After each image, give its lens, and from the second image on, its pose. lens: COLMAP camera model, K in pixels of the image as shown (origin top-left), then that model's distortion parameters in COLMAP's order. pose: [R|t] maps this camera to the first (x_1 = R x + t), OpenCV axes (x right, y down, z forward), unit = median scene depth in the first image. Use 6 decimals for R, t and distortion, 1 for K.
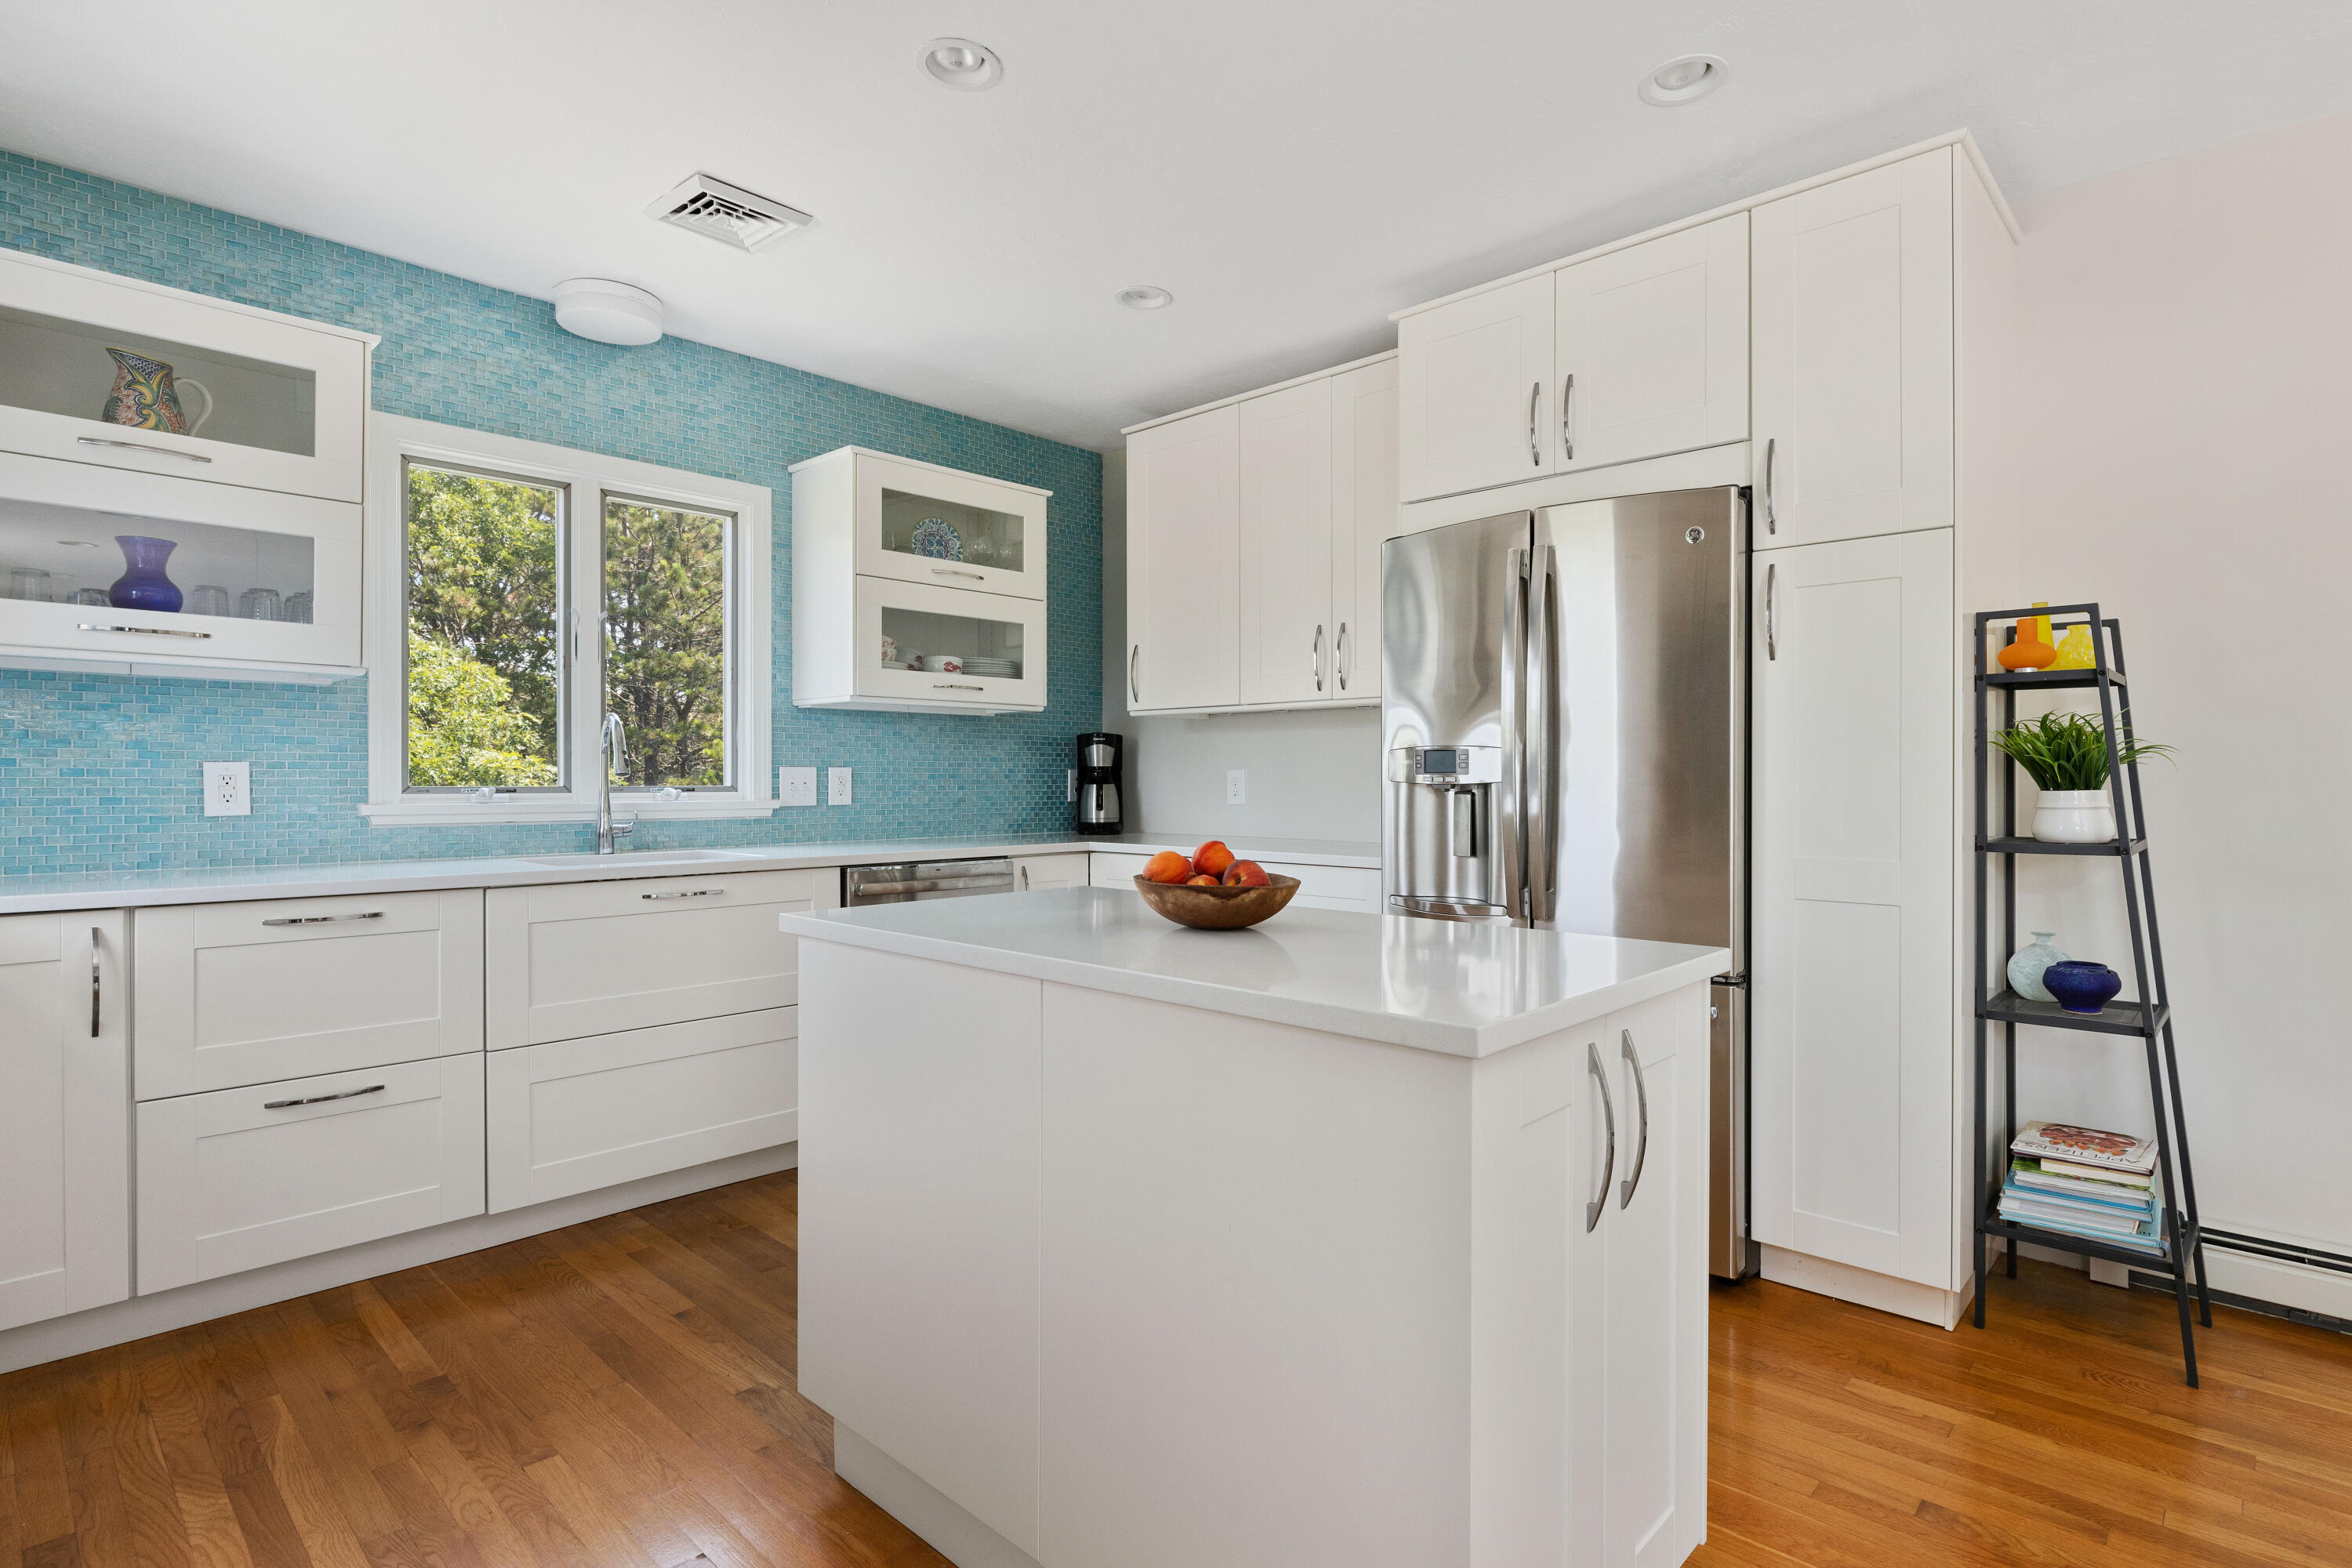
lens RADIAL K [[1162.6, 0, 1209.8], [0, 1162.6, 779.9], [0, 0, 1]] dist [-0.001676, 0.000284]
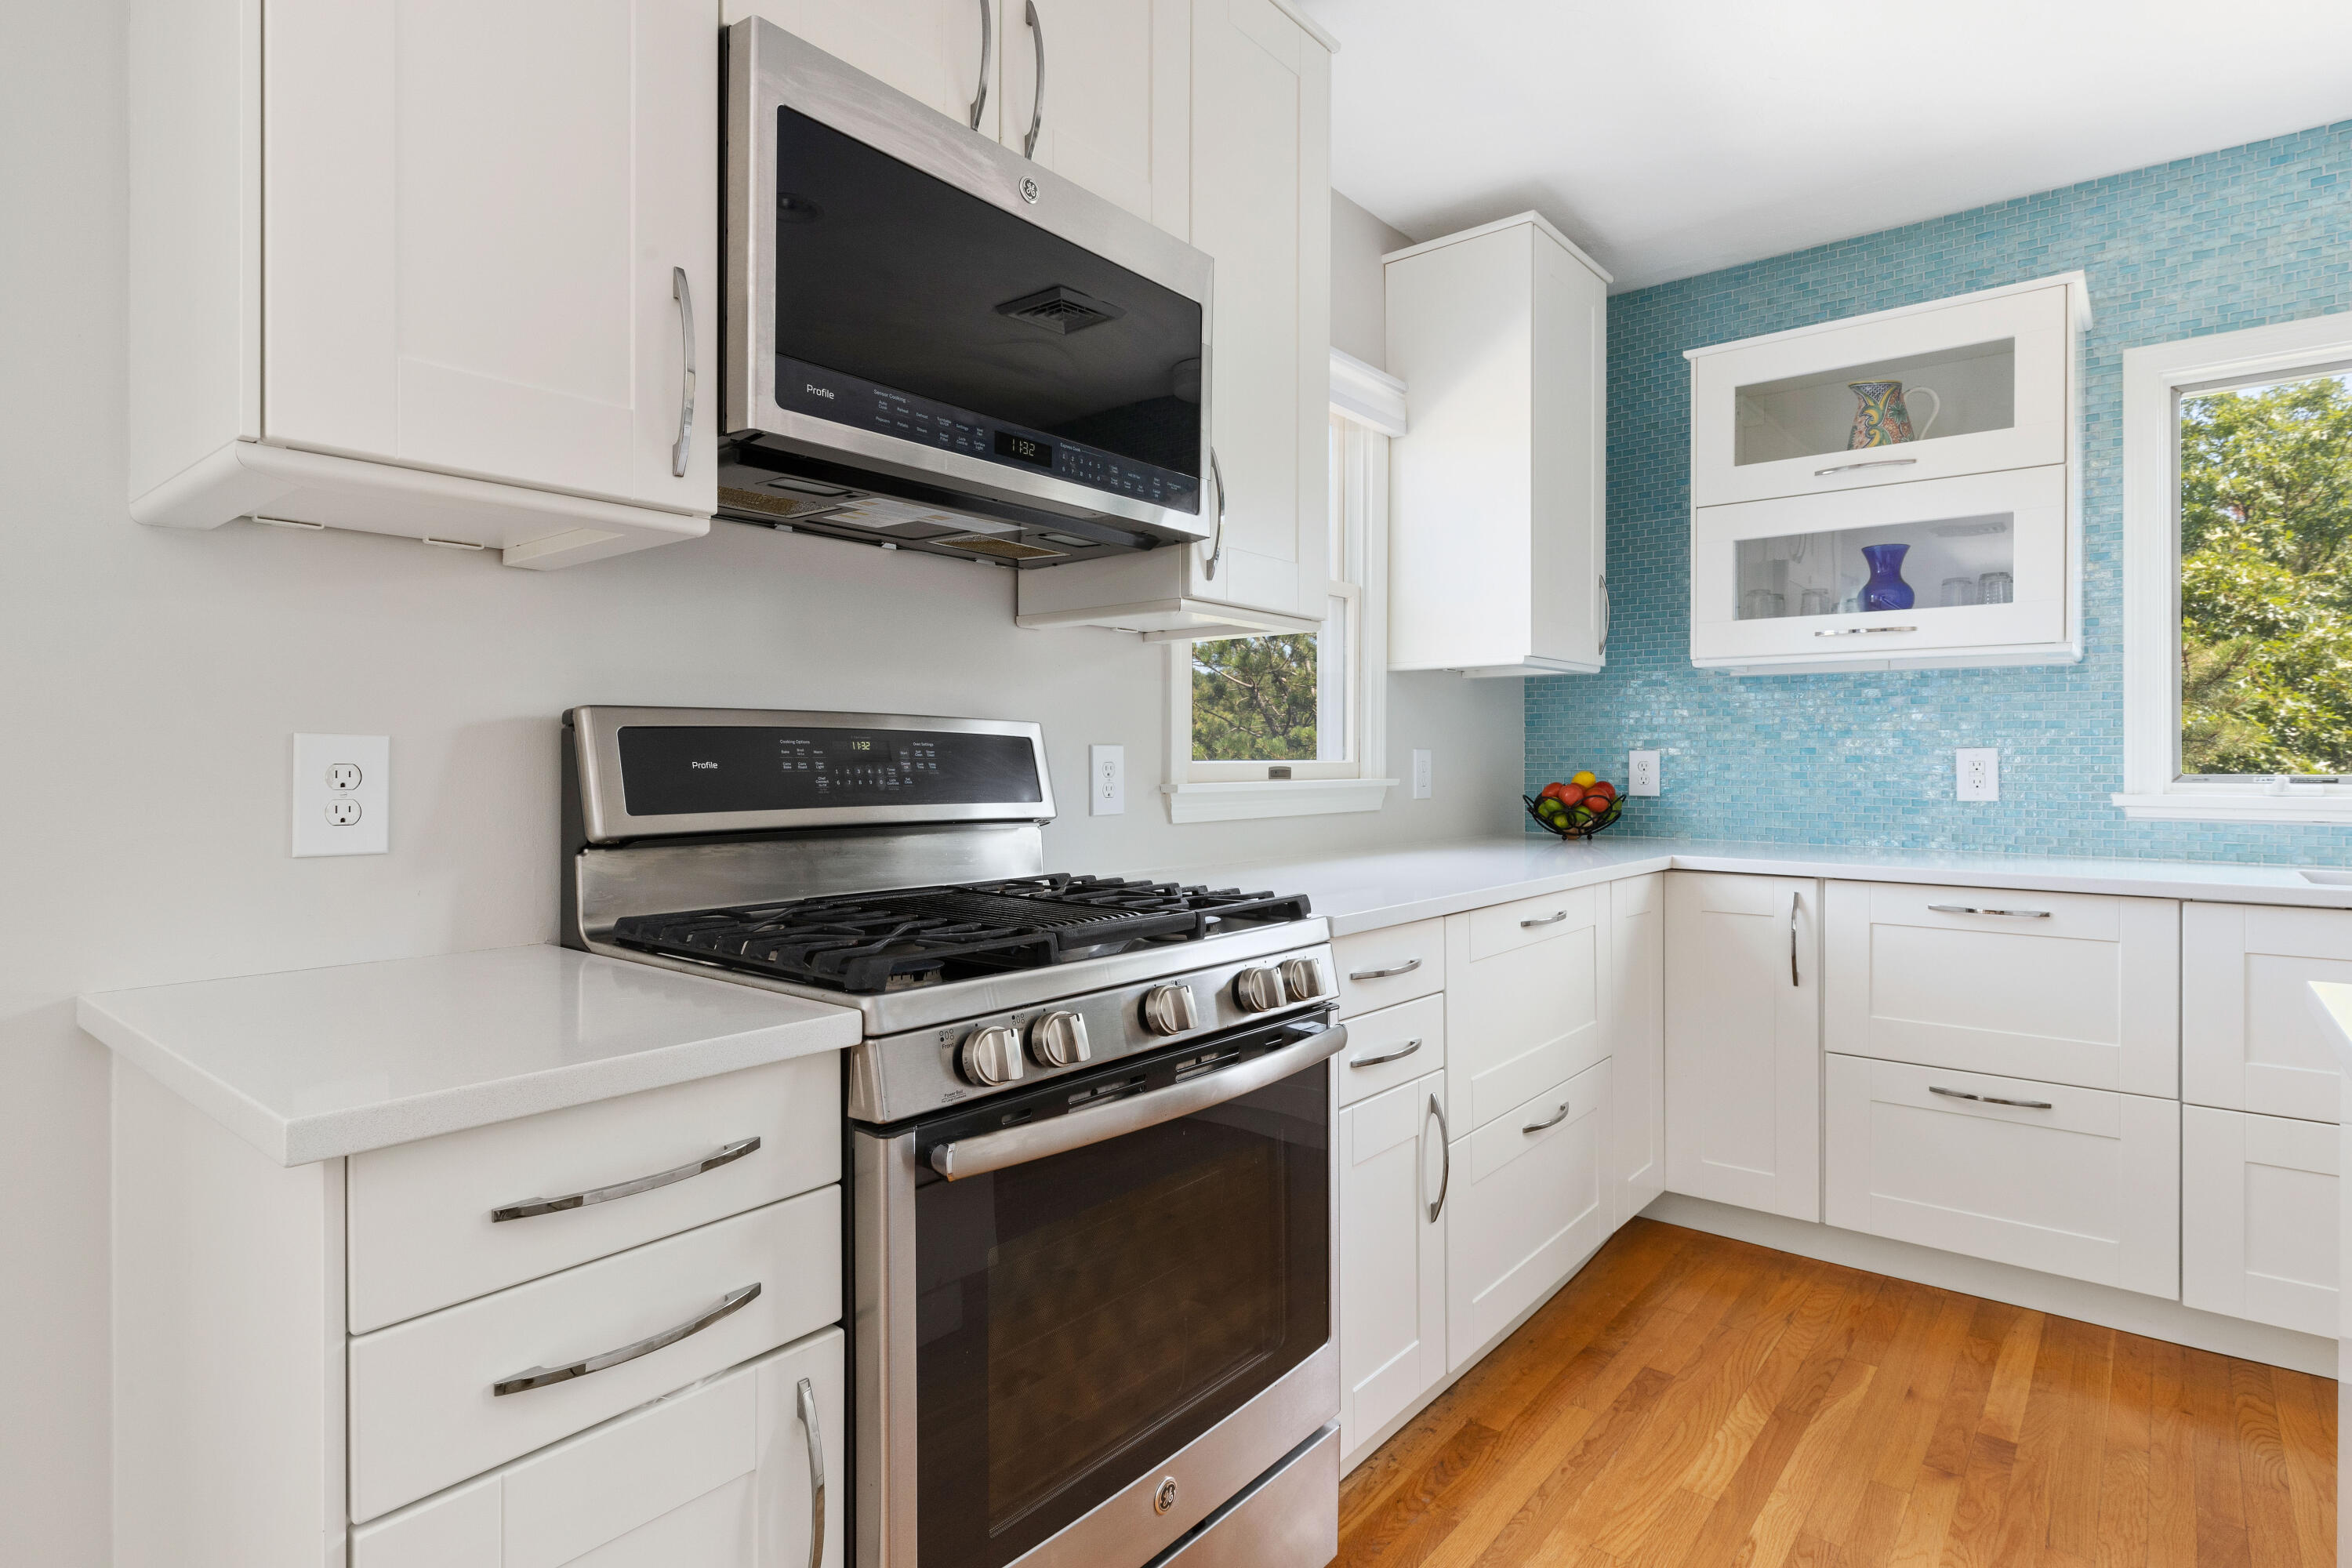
lens RADIAL K [[1195.0, 0, 1181.2], [0, 1195.0, 765.6], [0, 0, 1]] dist [-0.005255, -0.000425]
pose [[0.059088, 0.000808, -0.998252, 0.144175], [-0.002056, 0.999998, 0.000688, 0.000418], [0.998251, 0.002012, 0.059090, 0.227881]]
